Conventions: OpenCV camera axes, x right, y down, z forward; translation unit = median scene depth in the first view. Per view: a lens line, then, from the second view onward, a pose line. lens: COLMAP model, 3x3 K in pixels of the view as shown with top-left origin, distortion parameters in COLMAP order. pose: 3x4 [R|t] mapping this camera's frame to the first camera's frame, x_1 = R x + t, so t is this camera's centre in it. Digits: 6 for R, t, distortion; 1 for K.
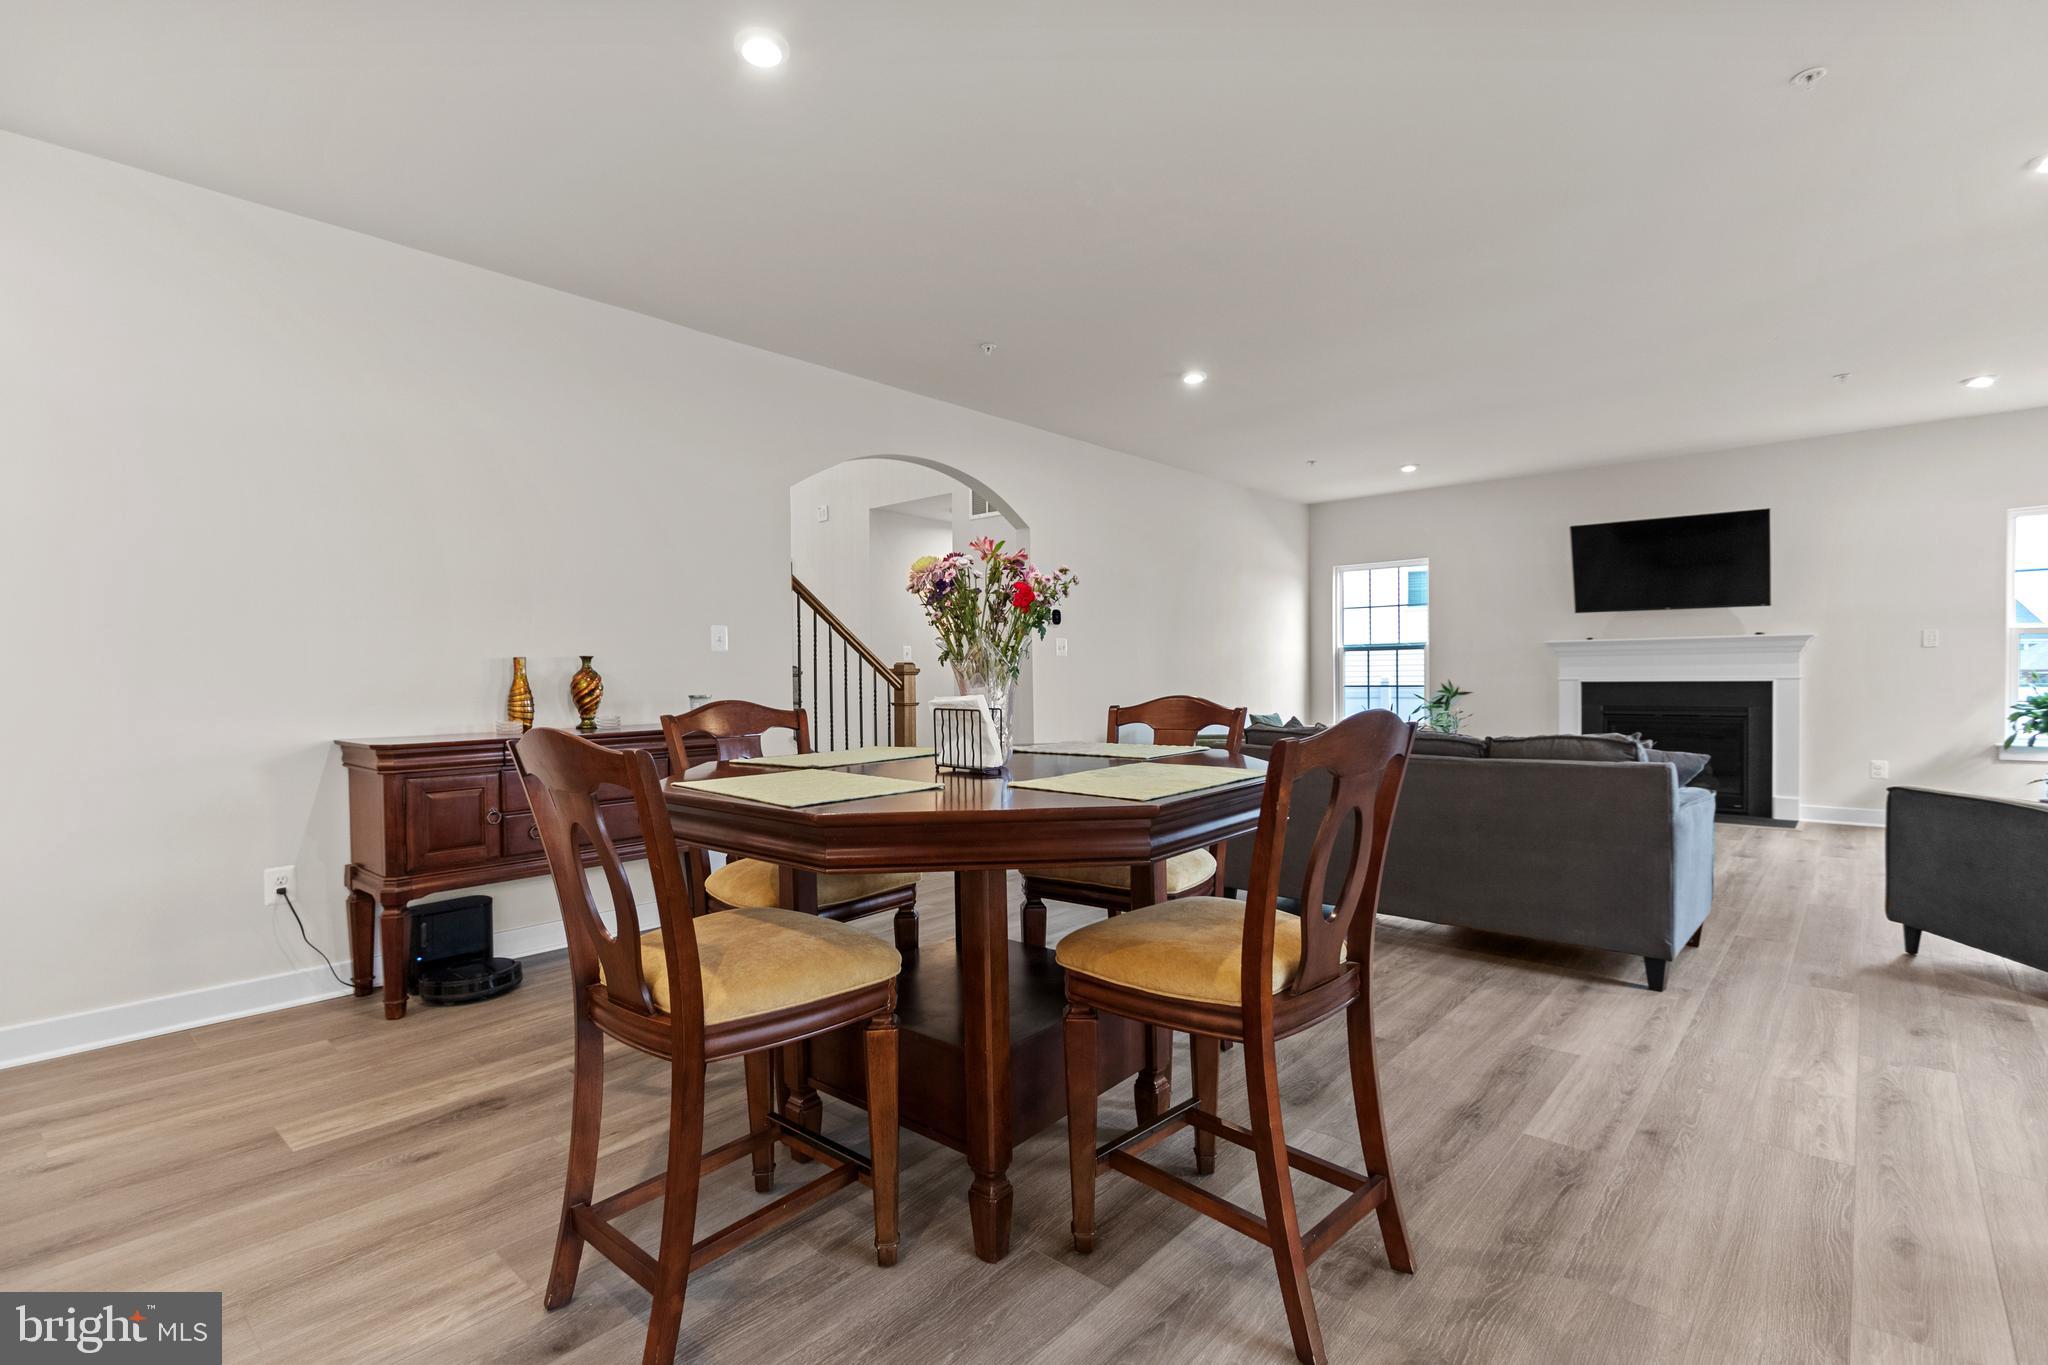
lens RADIAL K [[957.5, 0, 1007.8], [0, 957.5, 687.9], [0, 0, 1]] dist [0.000159, 0.000071]
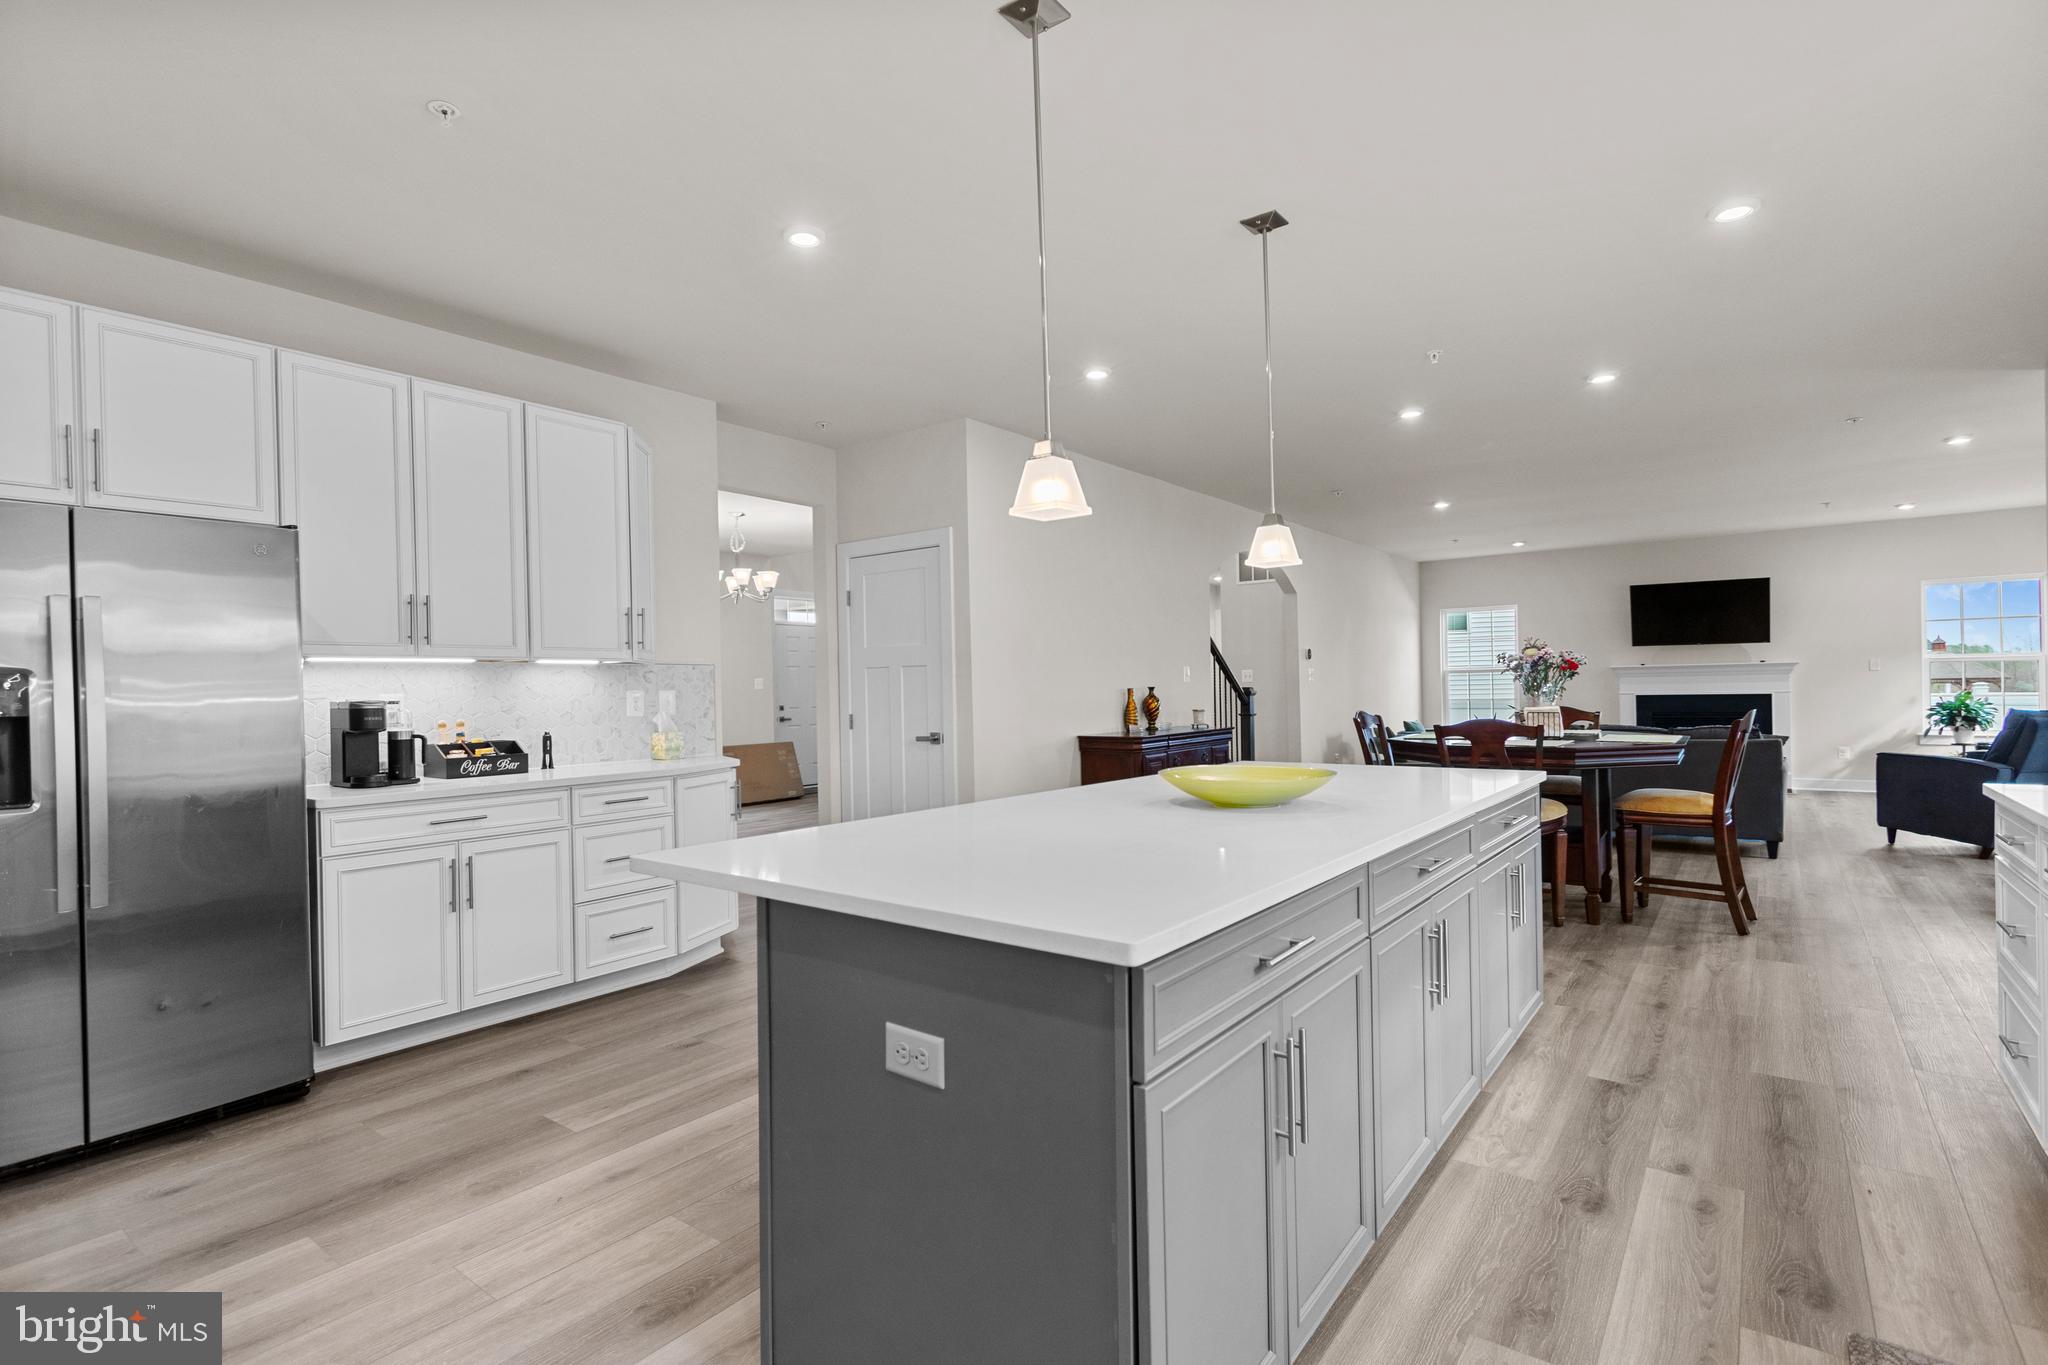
lens RADIAL K [[973.9, 0, 1003.6], [0, 973.9, 686.3], [0, 0, 1]] dist [-0.001254, -0.000834]
pose [[0.997738, -0.008193, 0.066727, -0.482687], [0.009345, 0.999812, -0.016971, -0.004409], [-0.066576, 0.017556, 0.997627, -0.414065]]
